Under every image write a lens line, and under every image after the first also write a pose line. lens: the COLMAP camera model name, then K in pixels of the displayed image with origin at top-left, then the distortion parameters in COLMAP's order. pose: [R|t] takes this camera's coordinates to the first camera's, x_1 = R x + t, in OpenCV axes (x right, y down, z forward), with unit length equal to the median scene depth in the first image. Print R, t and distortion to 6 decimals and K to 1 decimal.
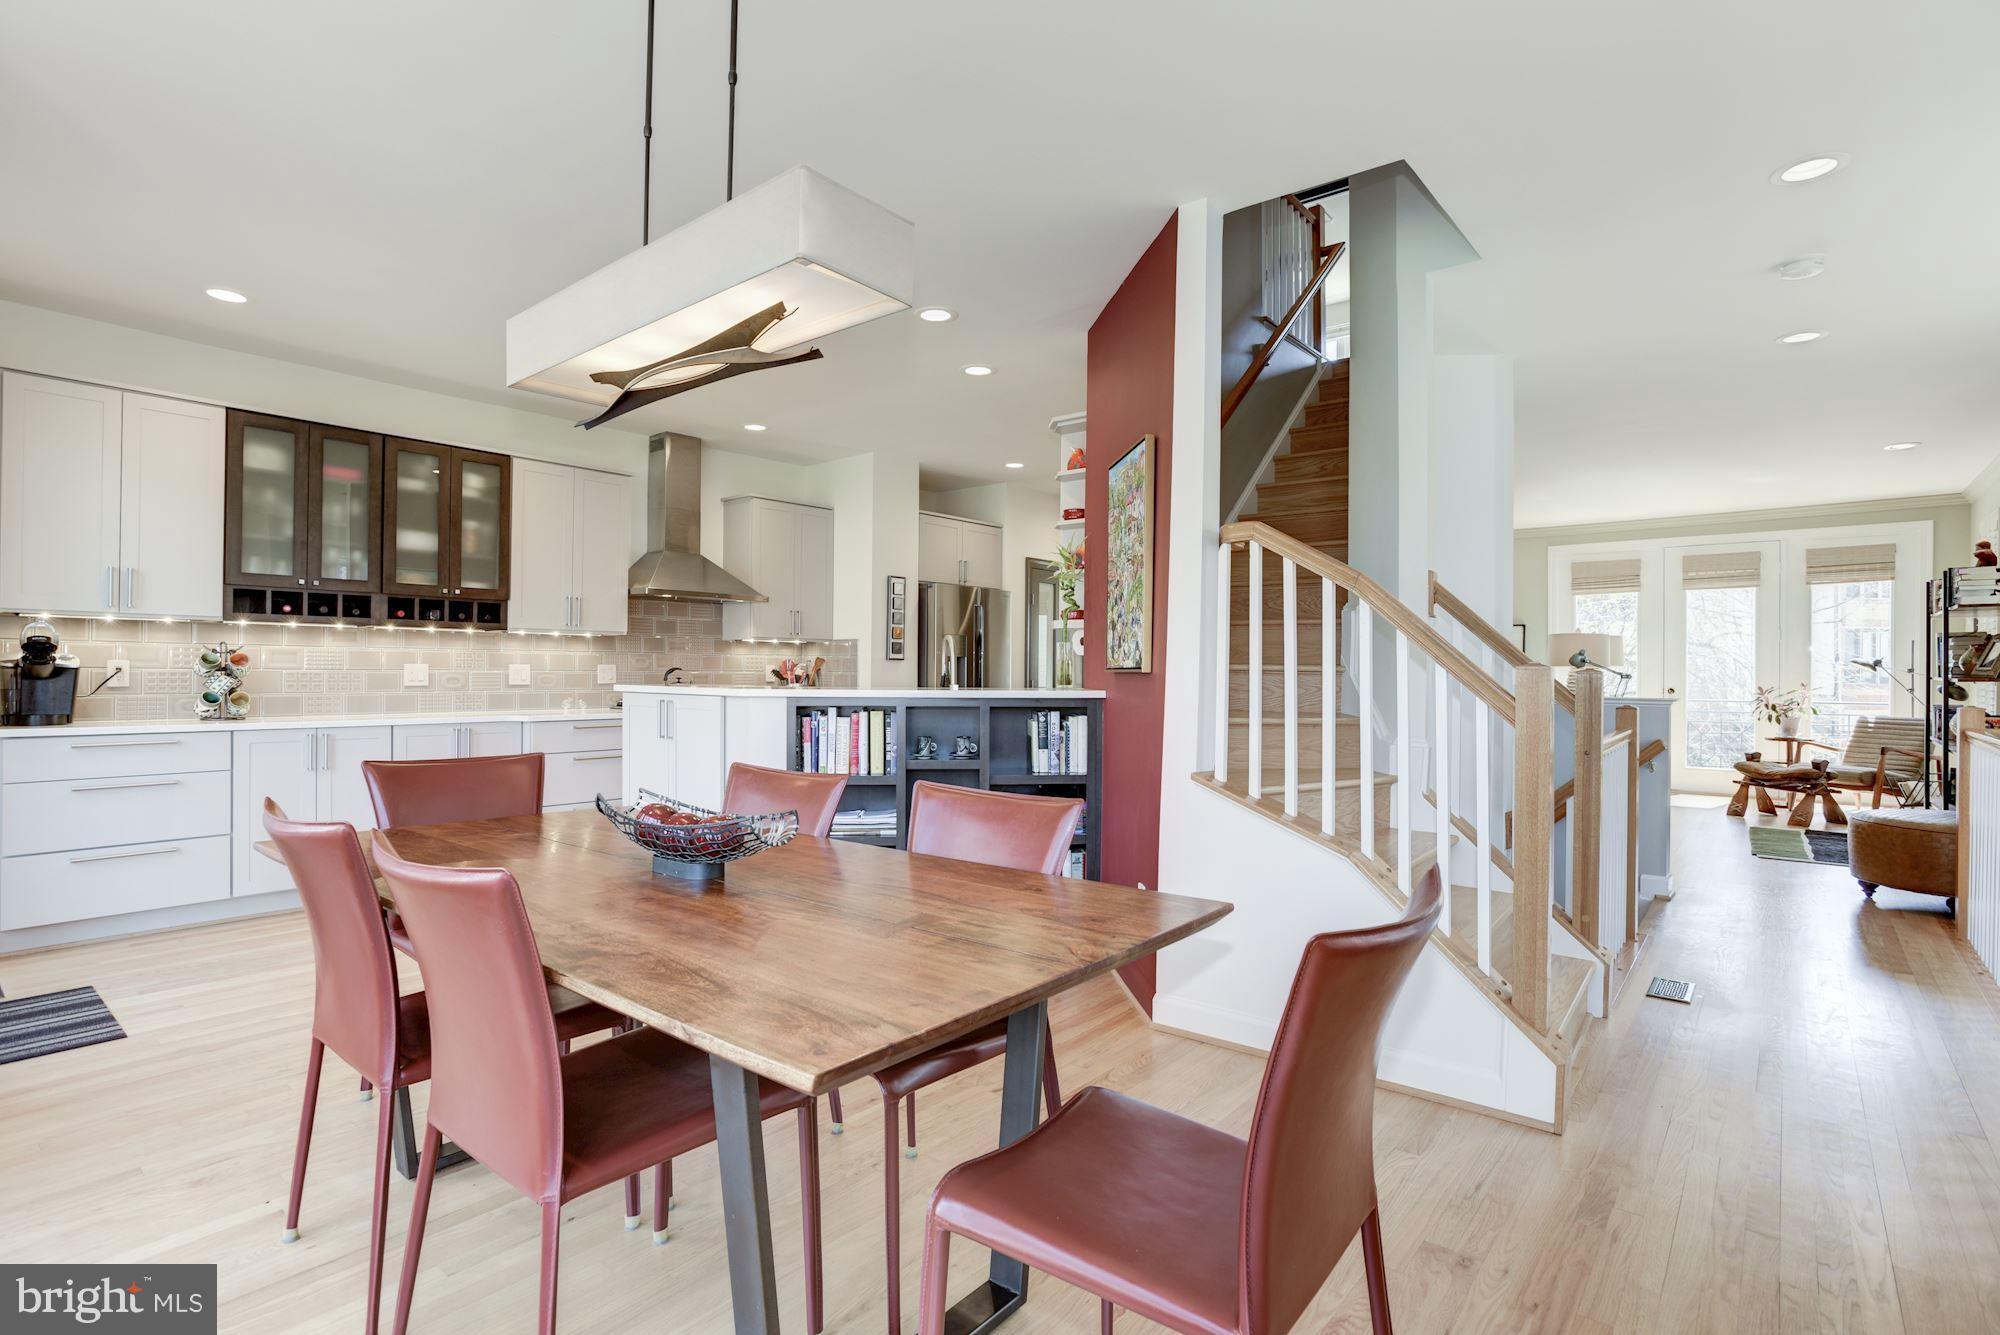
lens RADIAL K [[939.0, 0, 1008.2], [0, 939.0, 669.8], [0, 0, 1]] dist [0.002247, 0.000660]
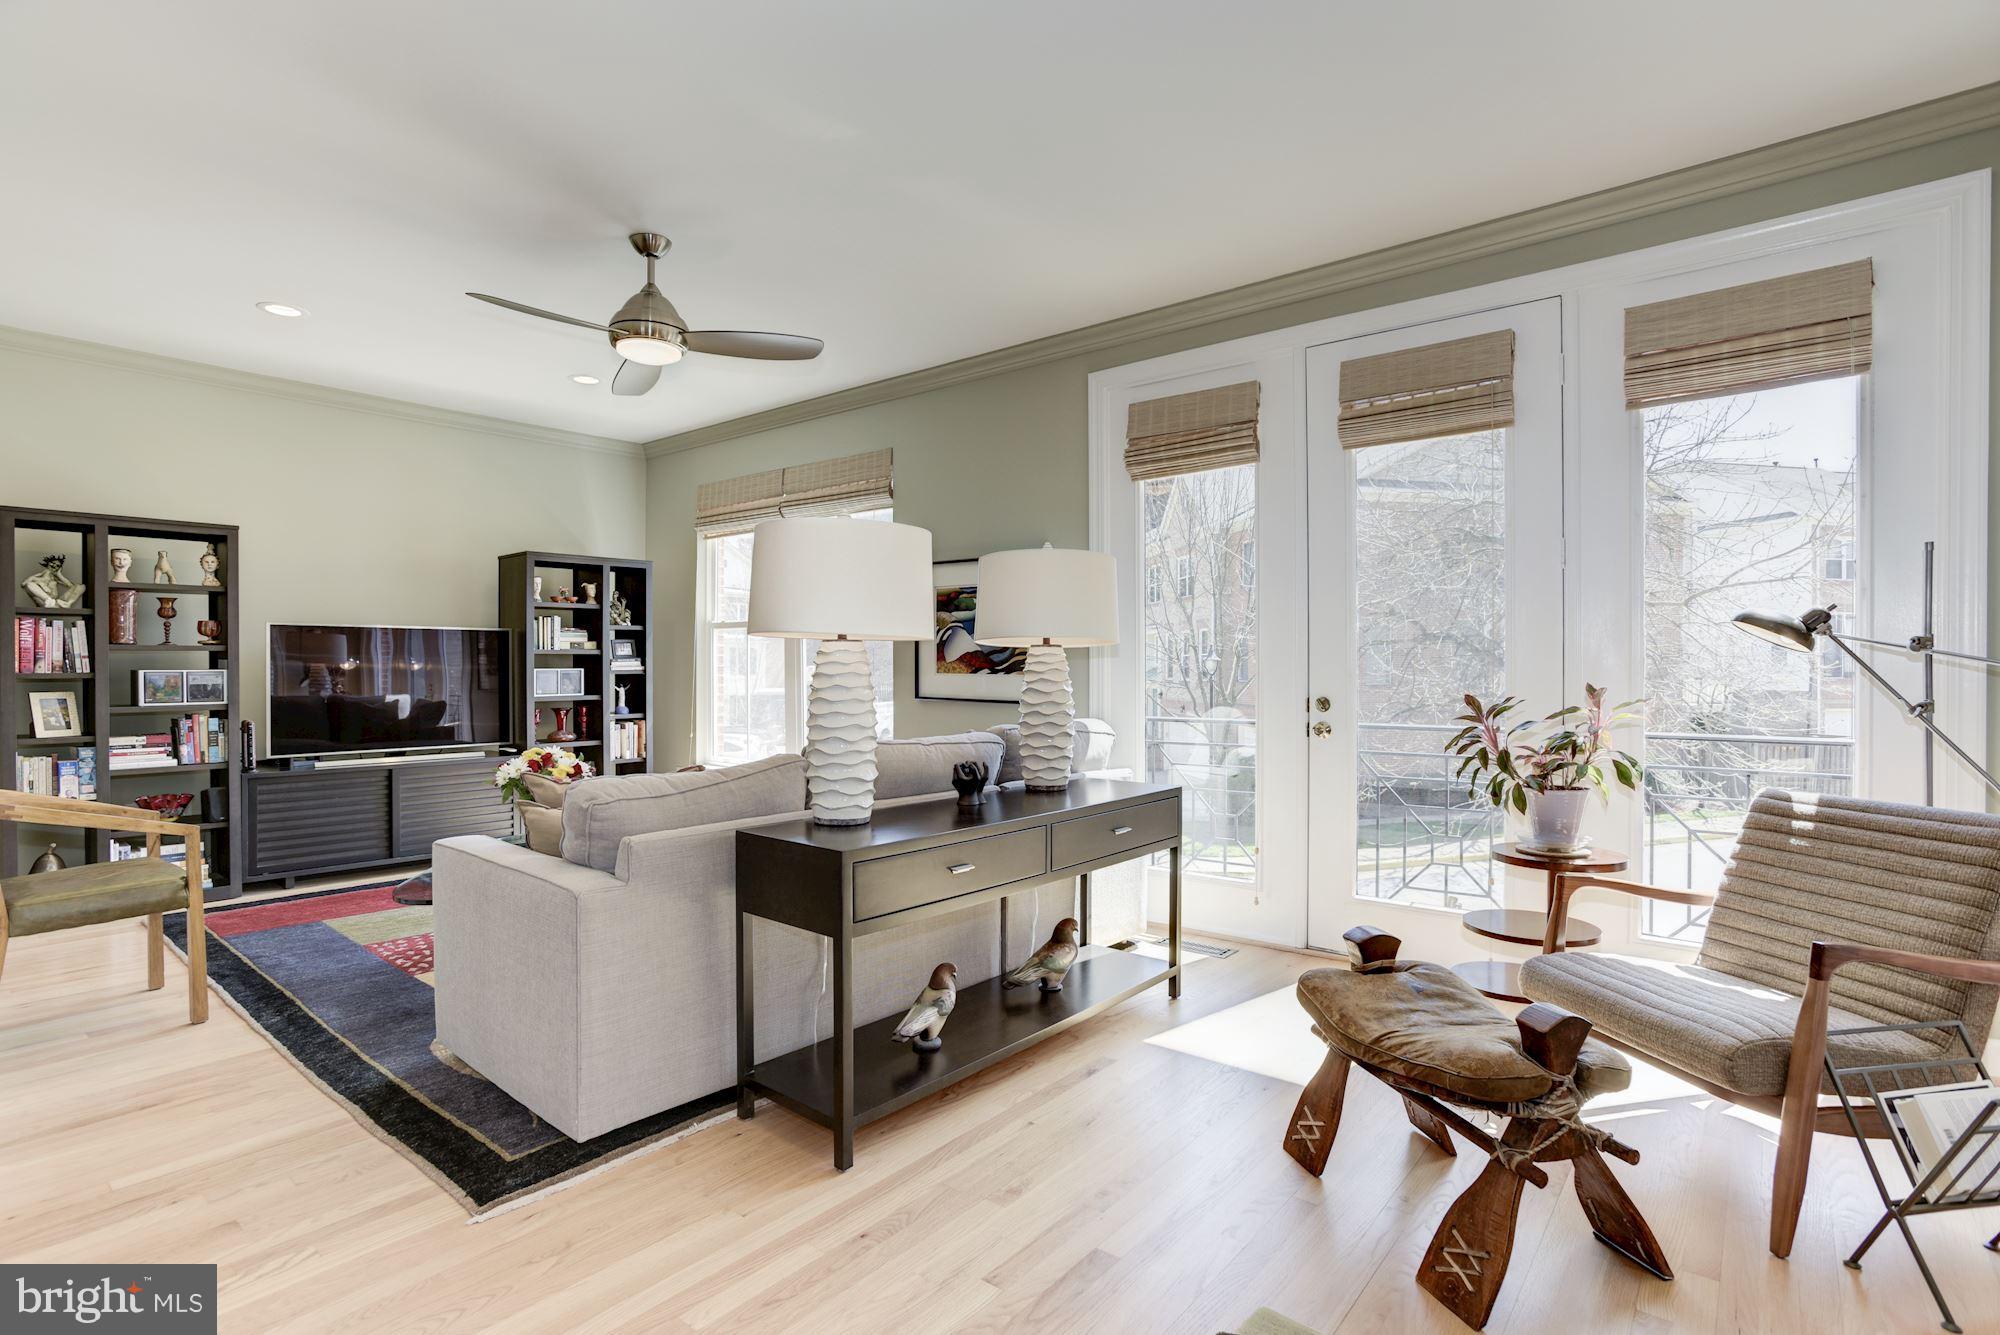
lens RADIAL K [[939.0, 0, 1008.2], [0, 939.0, 669.8], [0, 0, 1]] dist [0.002247, 0.000660]
pose [[0.999949, -0.007523, 0.006672, 0.639587], [0.007487, 0.999958, 0.005352, 0.005184], [-0.006711, -0.005302, 0.999963, 0.674780]]
